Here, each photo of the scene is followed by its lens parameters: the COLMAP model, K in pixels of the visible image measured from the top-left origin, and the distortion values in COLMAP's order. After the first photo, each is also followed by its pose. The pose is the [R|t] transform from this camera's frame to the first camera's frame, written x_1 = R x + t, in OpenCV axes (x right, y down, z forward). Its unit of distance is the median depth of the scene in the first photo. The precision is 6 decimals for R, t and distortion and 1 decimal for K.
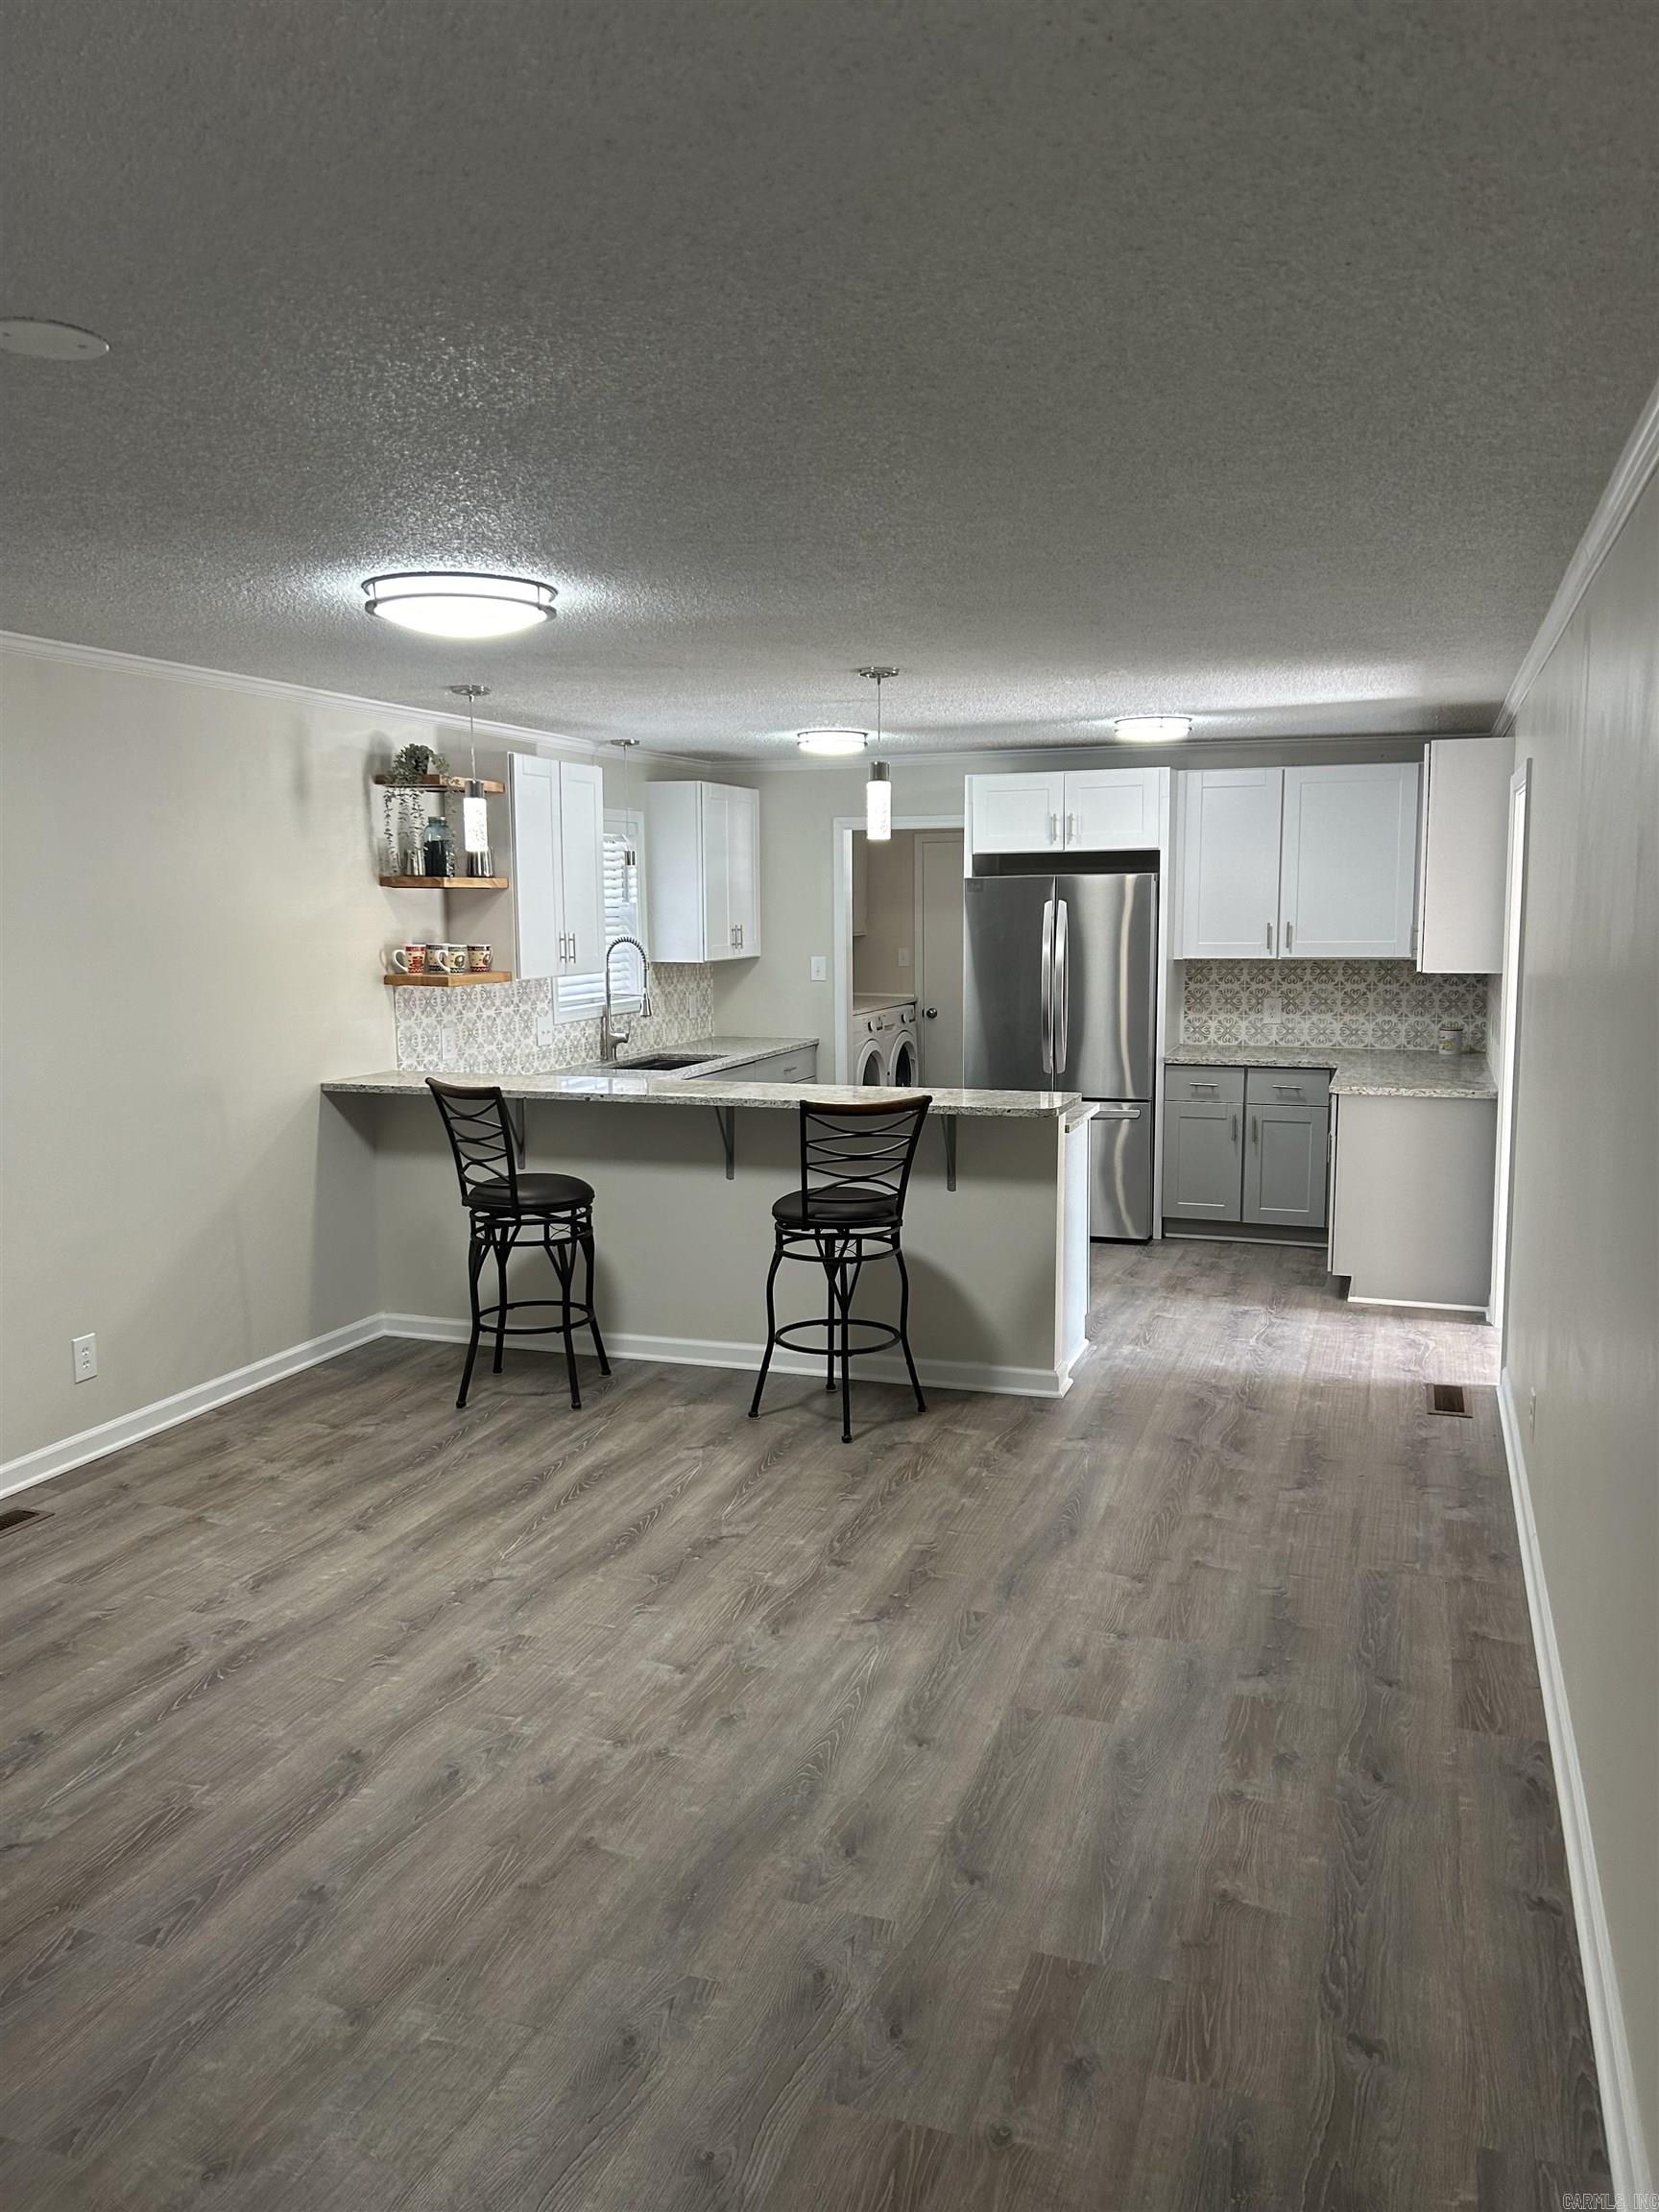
lens RADIAL K [[1635.7, 0, 829.5], [0, 1635.7, 1106.0], [0, 0, 1]] dist [0.069121, -0.000958]
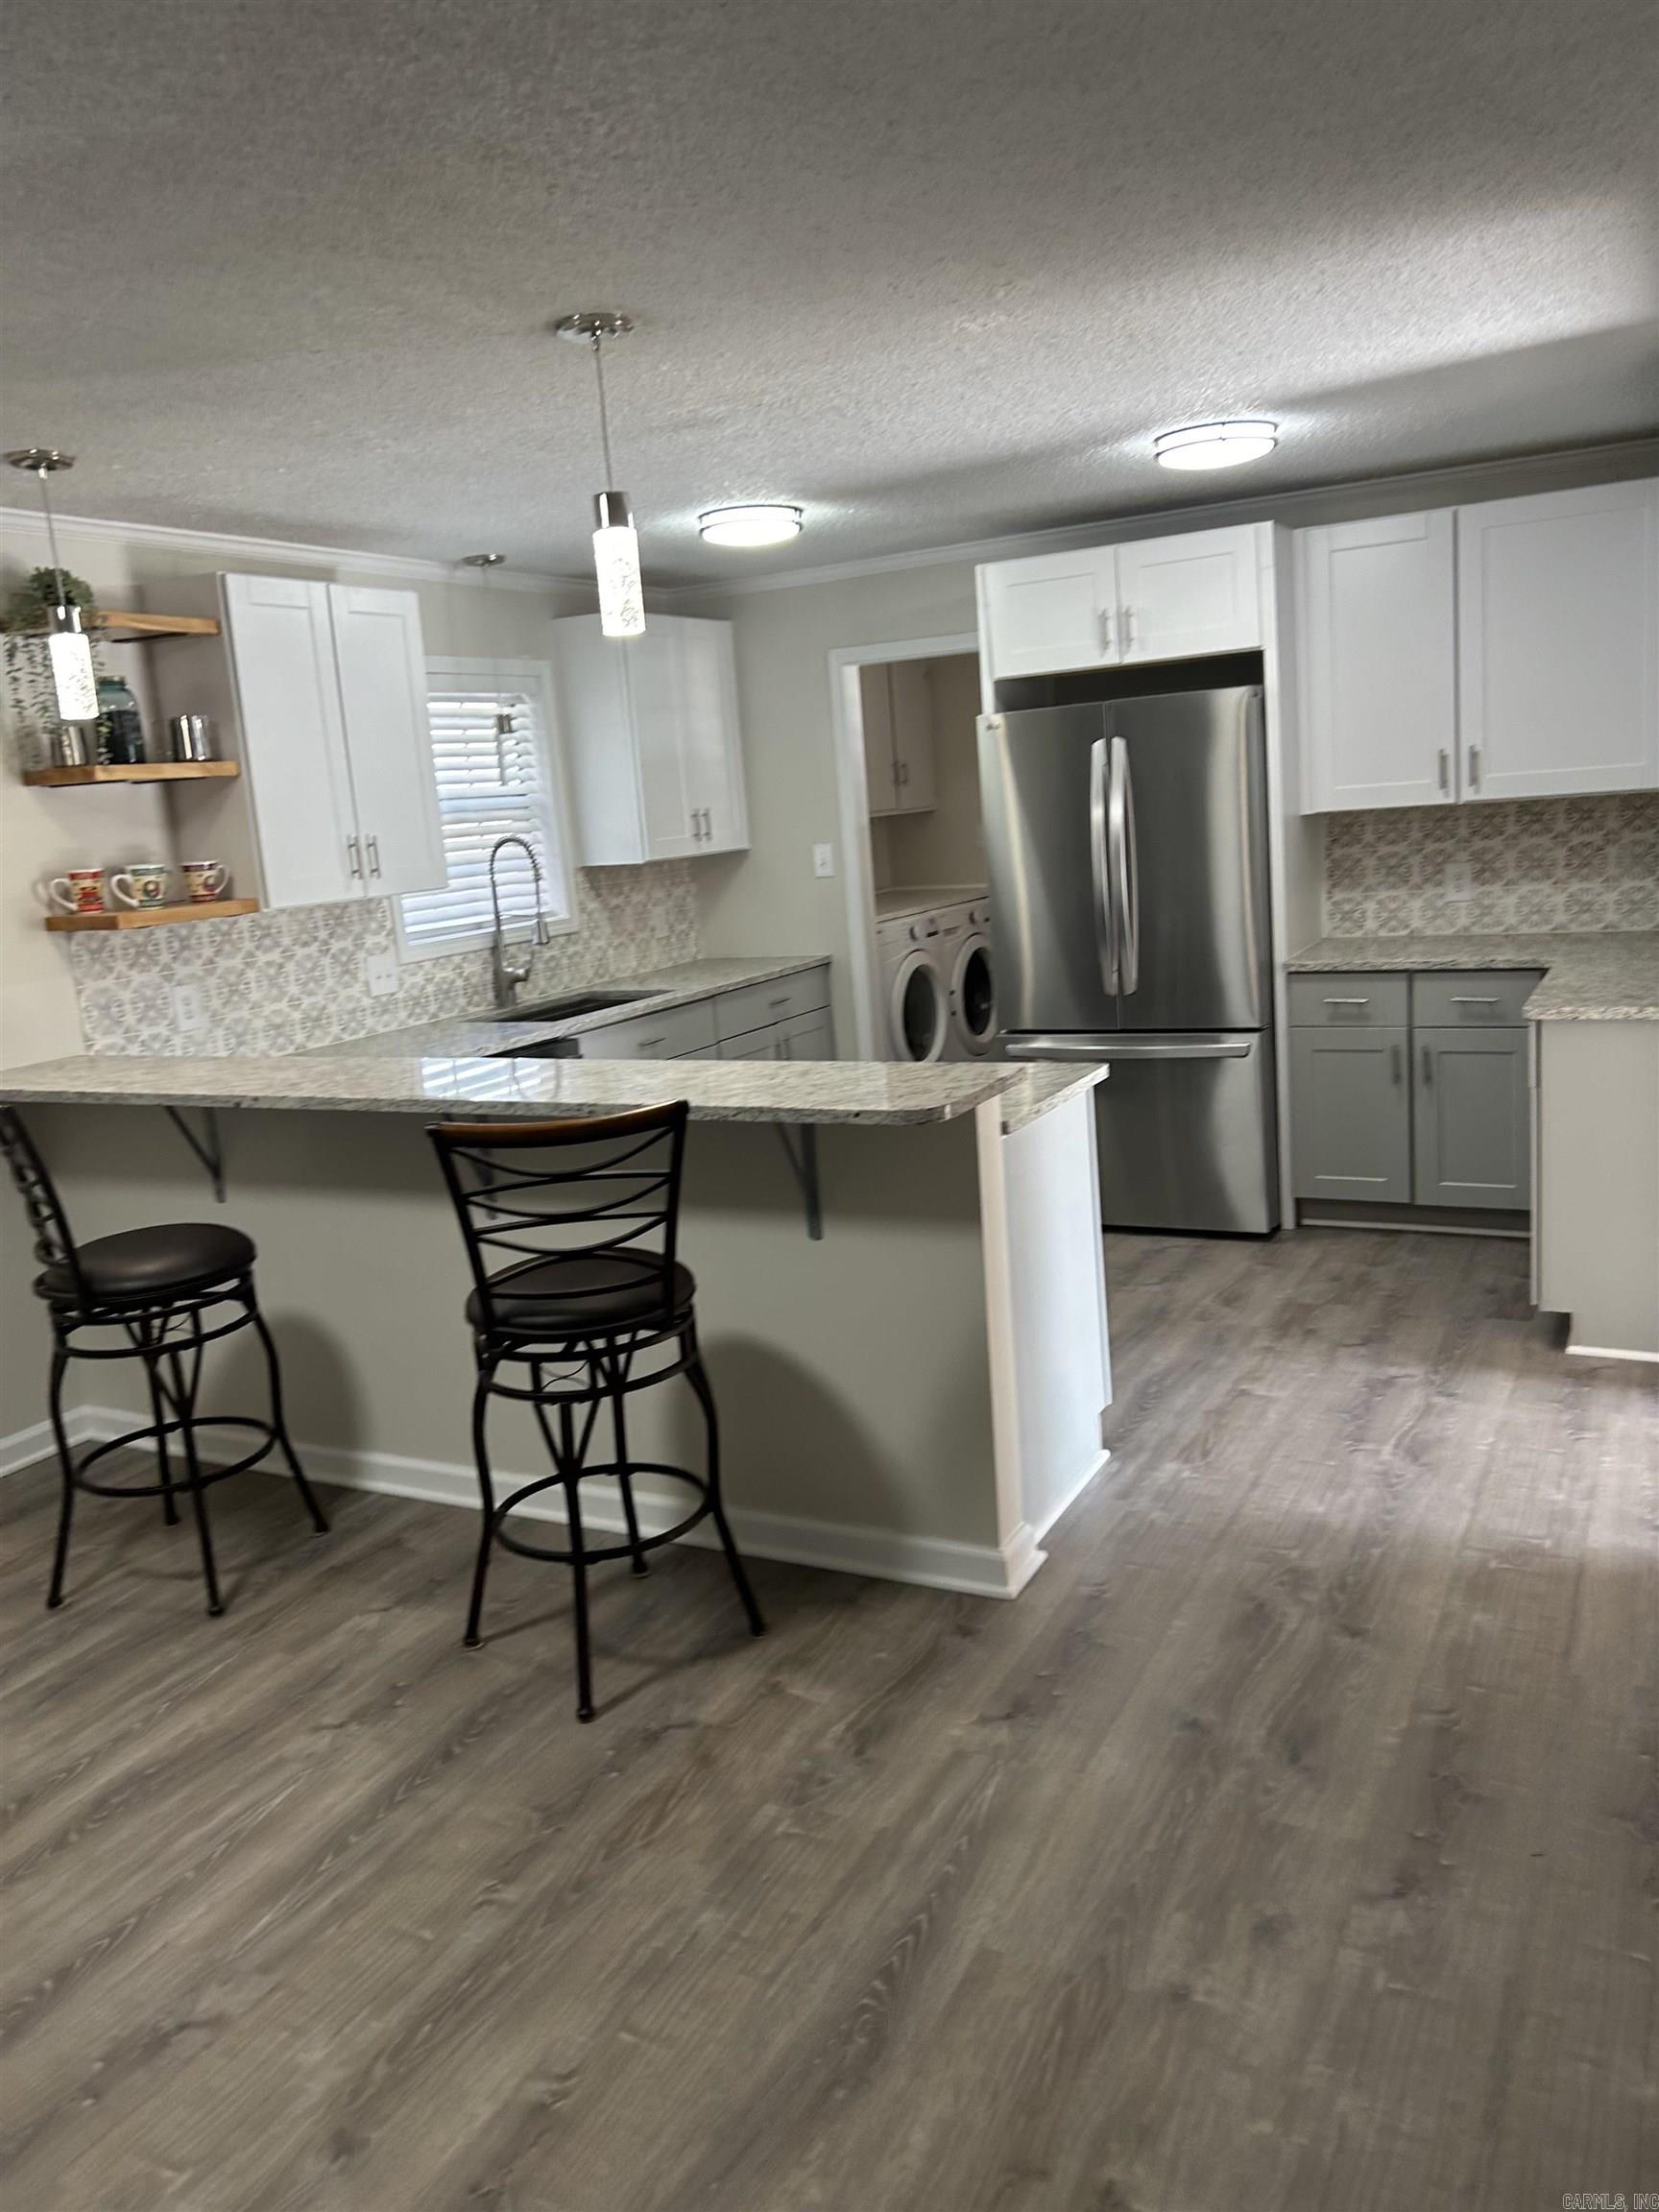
lens RADIAL K [[1657.4, 0, 819.3], [0, 1657.4, 1081.1], [0, 0, 1]] dist [0.020764, -0.004777]
pose [[0.986520, -0.042808, -0.157944, 0.142465], [0.050653, 0.997657, 0.045983, -0.026065], [0.155606, -0.053363, 0.986377, 0.351125]]
